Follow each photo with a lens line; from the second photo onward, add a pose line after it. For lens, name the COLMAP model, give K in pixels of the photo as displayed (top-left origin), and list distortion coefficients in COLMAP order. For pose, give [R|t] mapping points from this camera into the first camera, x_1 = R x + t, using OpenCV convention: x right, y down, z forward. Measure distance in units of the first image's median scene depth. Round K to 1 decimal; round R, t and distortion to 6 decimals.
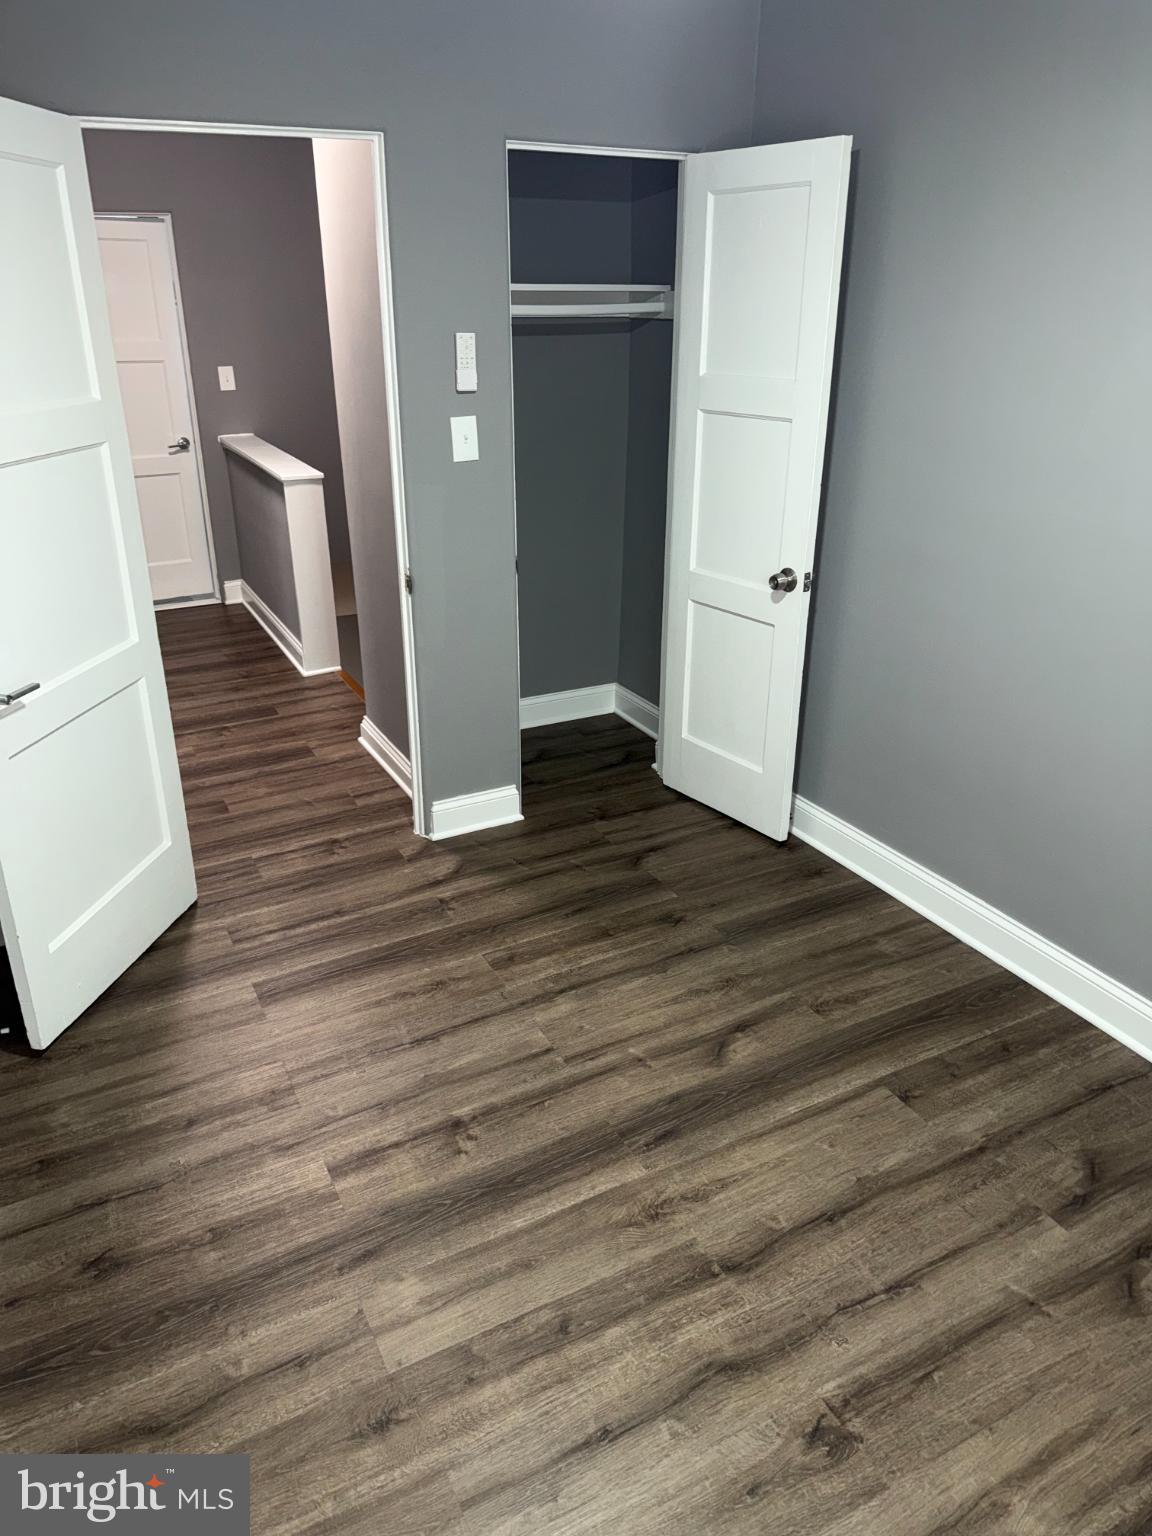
lens RADIAL K [[1075.4, 0, 577.3], [0, 1075.4, 774.3], [0, 0, 1]] dist [0.065168, -0.069785]
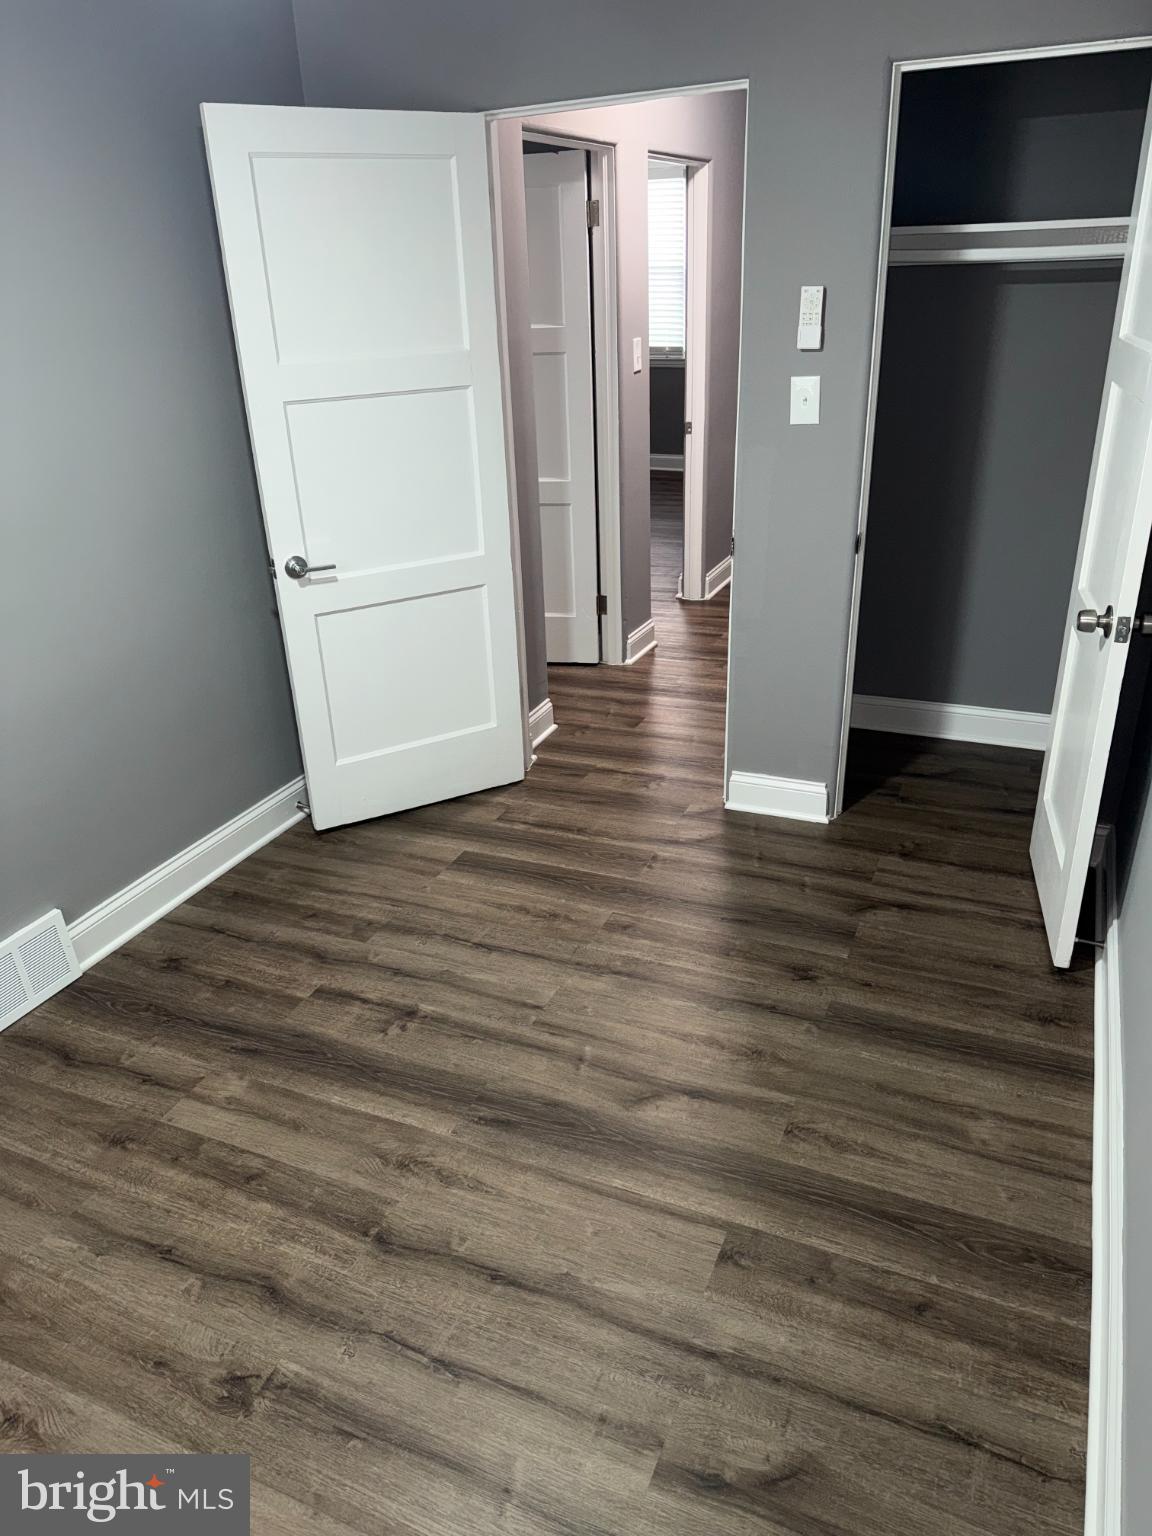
lens RADIAL K [[1075.4, 0, 579.2], [0, 1075.4, 759.2], [0, 0, 1]] dist [0.065168, -0.069785]
pose [[0.623384, 0.306835, -0.719197, 0.680384], [-0.281076, 0.946242, 0.160070, -0.143733], [0.729650, 0.102364, 0.676116, 0.331287]]
